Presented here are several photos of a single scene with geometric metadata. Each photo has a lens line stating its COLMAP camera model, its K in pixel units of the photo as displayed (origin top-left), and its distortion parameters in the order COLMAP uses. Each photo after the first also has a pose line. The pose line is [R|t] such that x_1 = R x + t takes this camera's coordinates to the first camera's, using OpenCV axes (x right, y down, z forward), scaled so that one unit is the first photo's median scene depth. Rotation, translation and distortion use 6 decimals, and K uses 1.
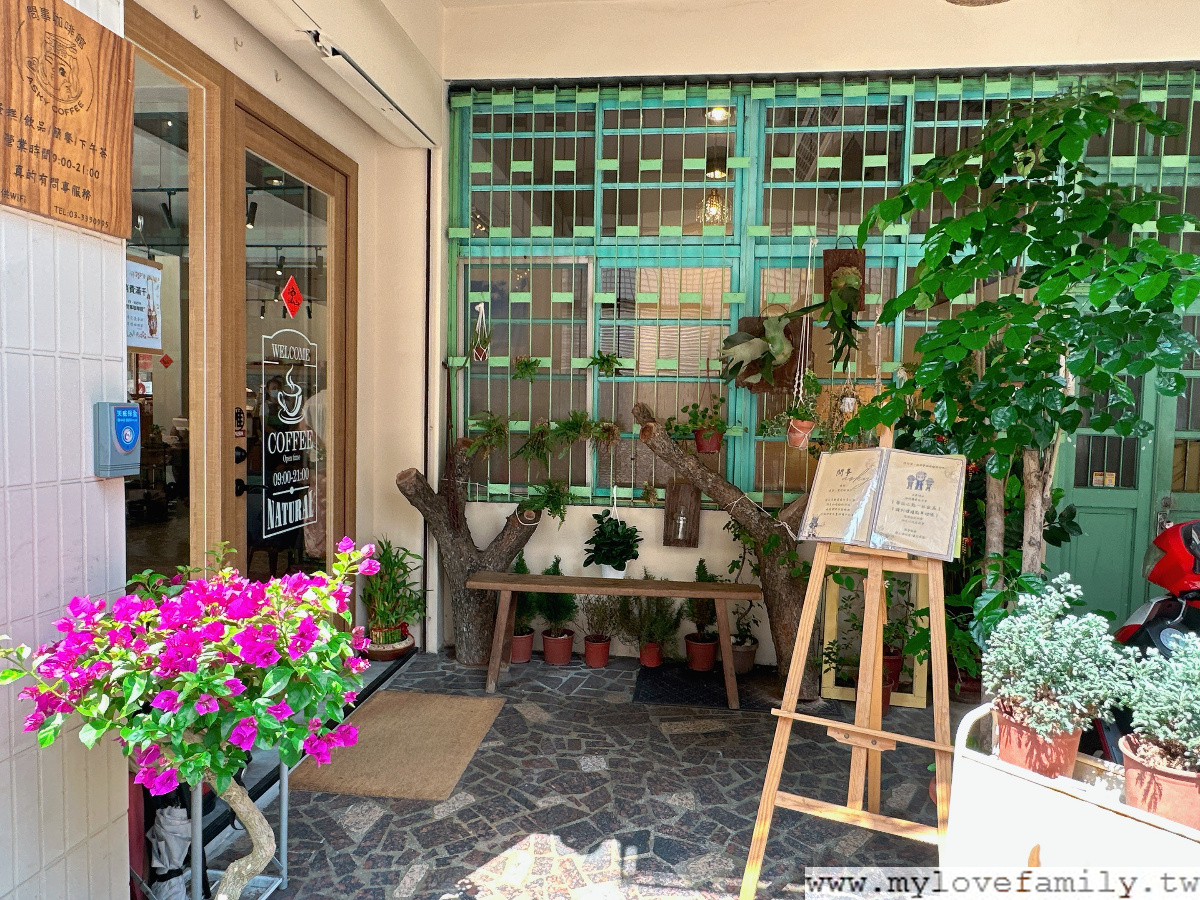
lens RADIAL K [[882.0, 0, 600.0], [0, 882.0, 450.0], [0, 0, 1]] dist [-0.011121, -0.007715]
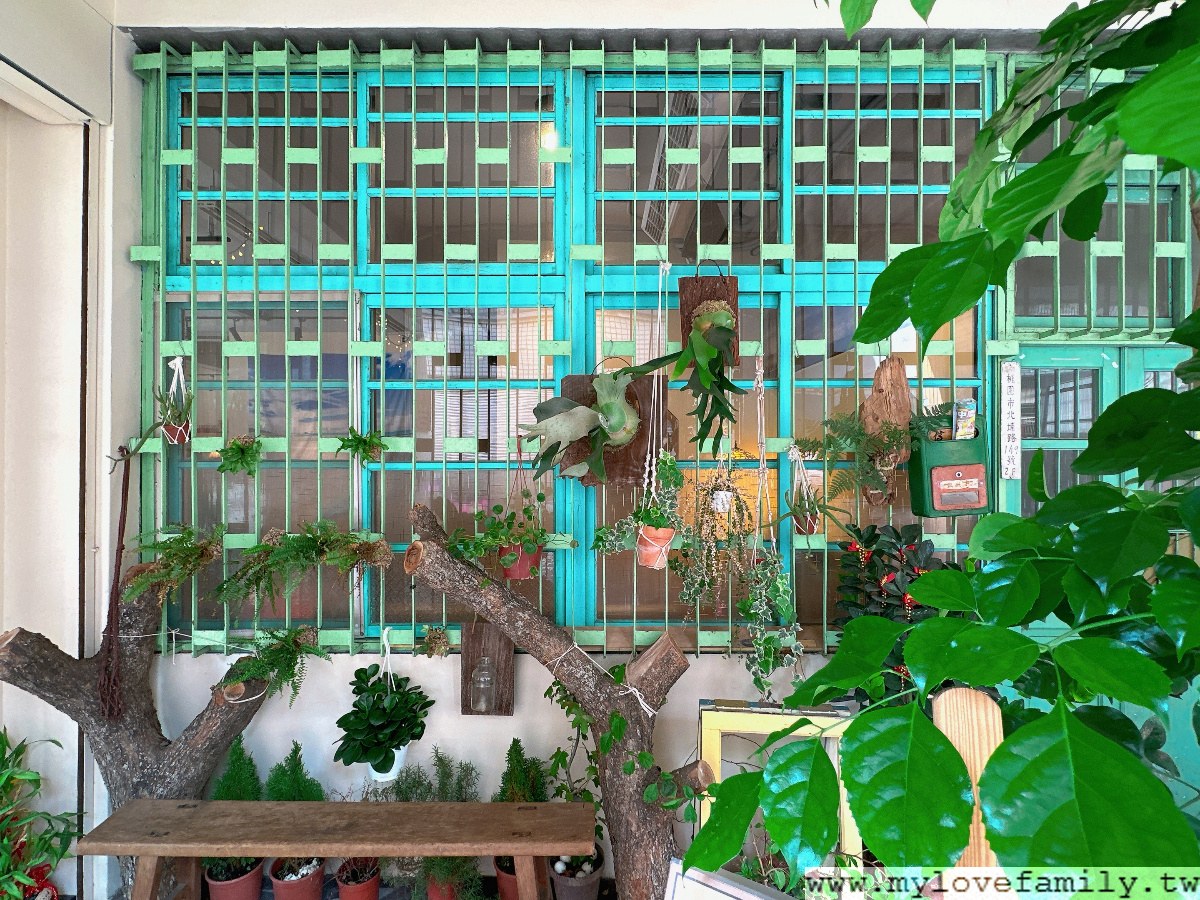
lens RADIAL K [[882.0, 0, 600.0], [0, 882.0, 450.0], [0, 0, 1]] dist [-0.011121, -0.007715]
pose [[0.988973, -0.017217, 0.147092, 0.084104], [0.028279, 0.996898, -0.073449, -0.041361], [-0.145371, 0.076799, 0.986392, 0.320488]]
